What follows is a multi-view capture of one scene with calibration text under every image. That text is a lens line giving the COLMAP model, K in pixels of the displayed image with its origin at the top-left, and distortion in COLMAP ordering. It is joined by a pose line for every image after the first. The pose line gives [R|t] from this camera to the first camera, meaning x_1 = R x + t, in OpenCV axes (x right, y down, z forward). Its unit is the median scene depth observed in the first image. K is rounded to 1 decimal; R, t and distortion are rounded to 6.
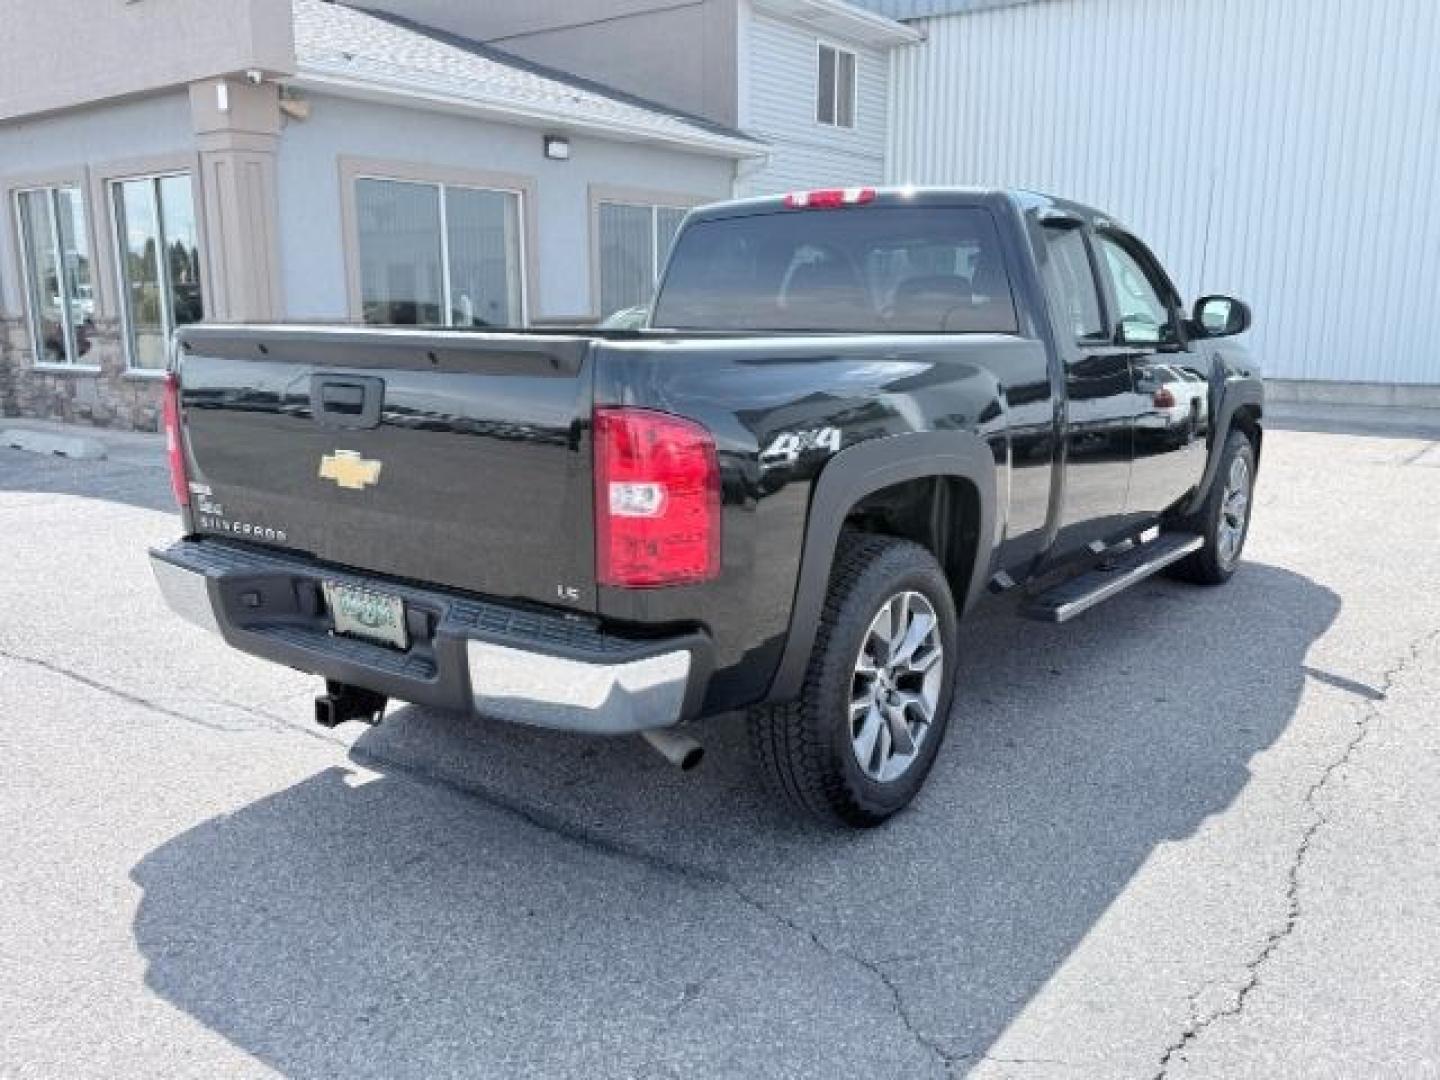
lens RADIAL K [[1177.0, 0, 724.6], [0, 1177.0, 543.5], [0, 0, 1]] dist [0.008751, -0.000997]
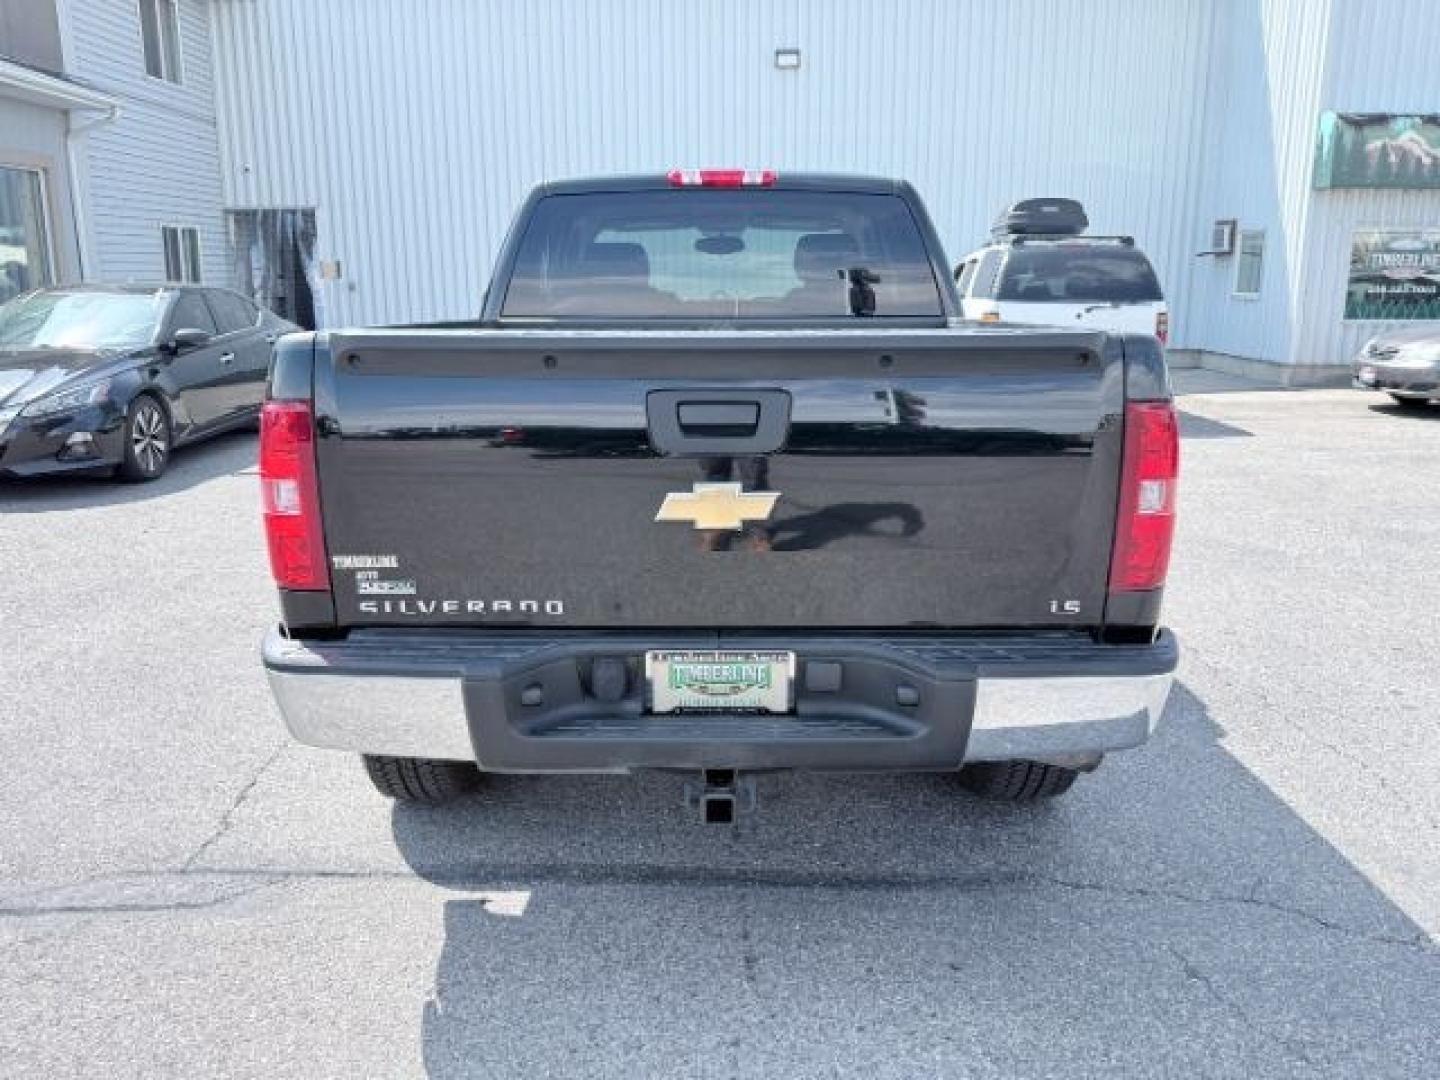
lens RADIAL K [[1197.4, 0, 681.5], [0, 1197.4, 537.0], [0, 0, 1]] dist [-0.003996, -0.001767]
pose [[0.812859, -0.128049, 0.568211, -0.749810], [0.120919, 0.991381, 0.050431, -0.080689], [-0.569771, 0.027714, 0.821336, 0.321182]]
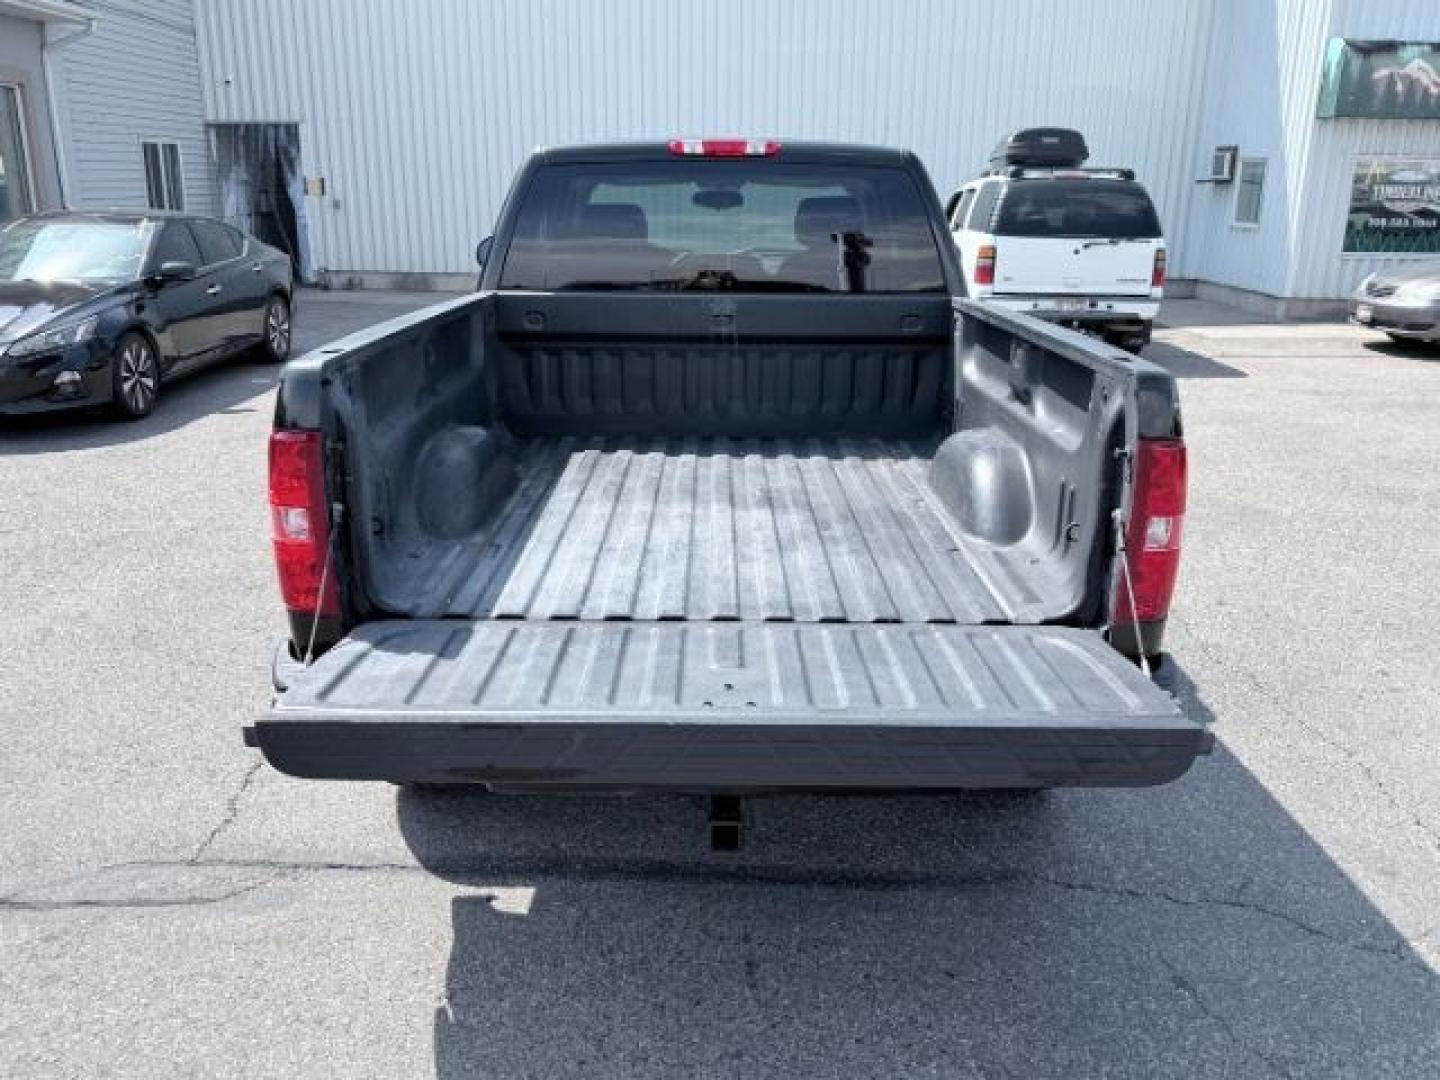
lens RADIAL K [[1197.8, 0, 670.4], [0, 1197.8, 502.3], [0, 0, 1]] dist [0.000071, -0.006002]
pose [[0.810154, -0.161668, 0.563484, -0.752242], [0.113105, 0.986267, 0.120350, -0.182762], [-0.575202, -0.033769, 0.817314, 0.329965]]
